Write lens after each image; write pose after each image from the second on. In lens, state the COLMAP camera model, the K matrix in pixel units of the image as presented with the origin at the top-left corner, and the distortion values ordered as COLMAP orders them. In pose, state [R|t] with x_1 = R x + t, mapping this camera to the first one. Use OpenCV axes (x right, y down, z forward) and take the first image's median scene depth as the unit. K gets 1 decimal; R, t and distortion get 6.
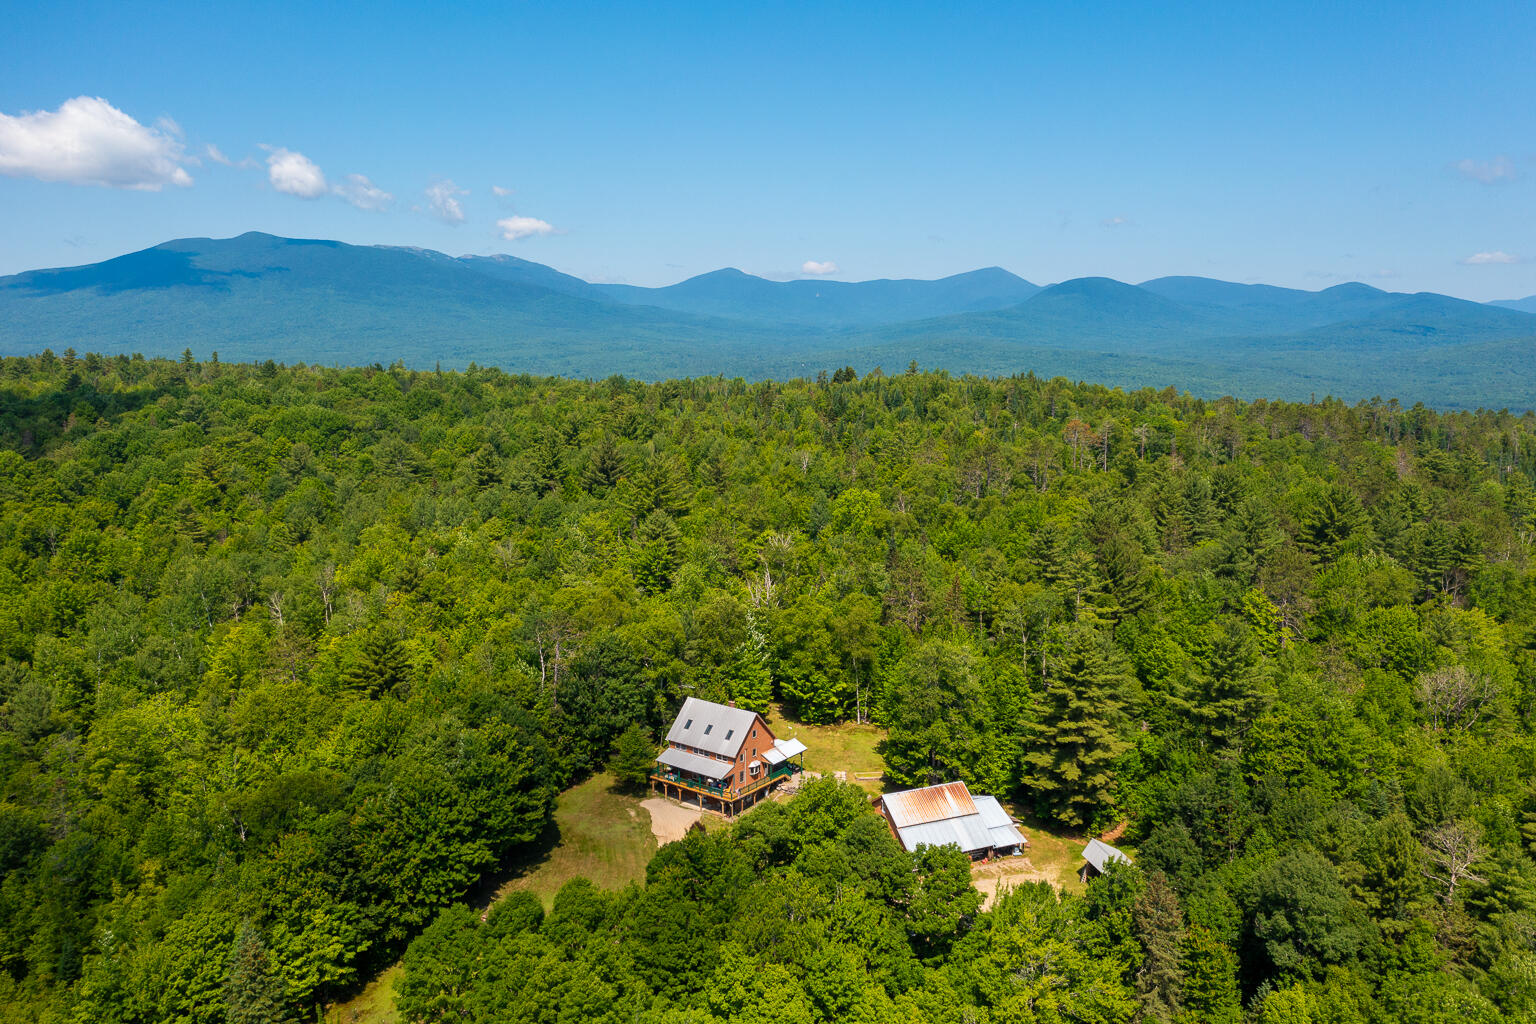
lens RADIAL K [[1211.6, 0, 768.0], [0, 1211.6, 512.0], [0, 0, 1]] dist [-0.023346, 0.018195]
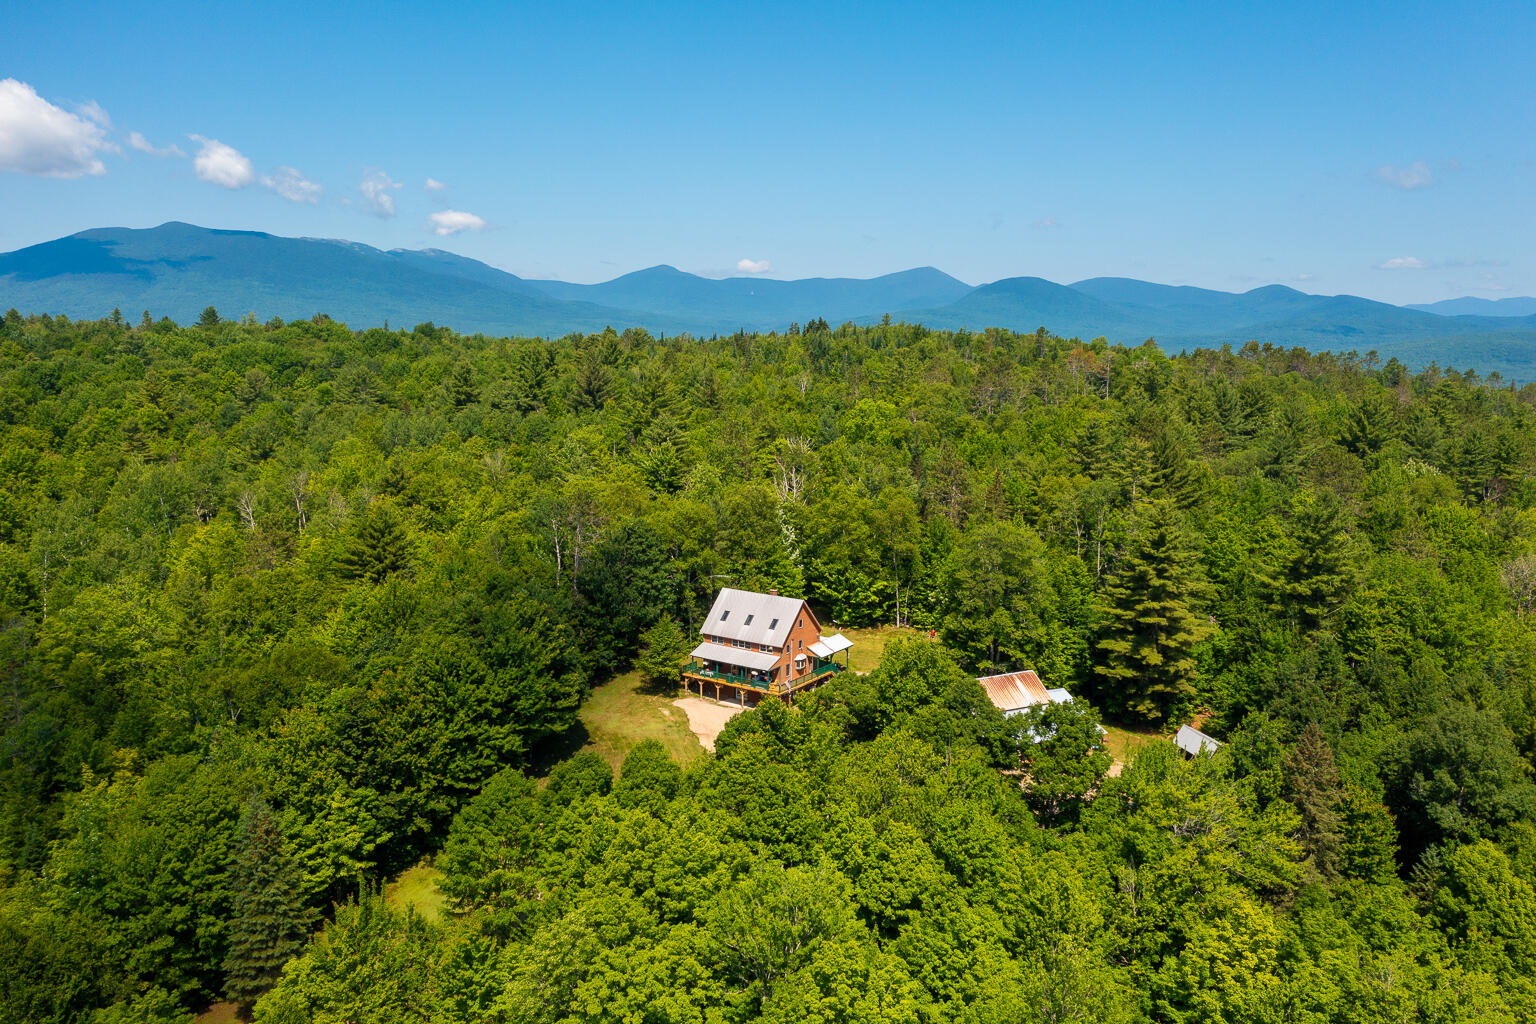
lens RADIAL K [[1211.6, 0, 768.0], [0, 1211.6, 512.0], [0, 0, 1]] dist [-0.023346, 0.018195]
pose [[0.998496, -0.001830, 0.054801, -0.084422], [0.001803, 0.999998, 0.000537, 0.099096], [-0.054802, -0.000437, 0.998497, 0.099359]]
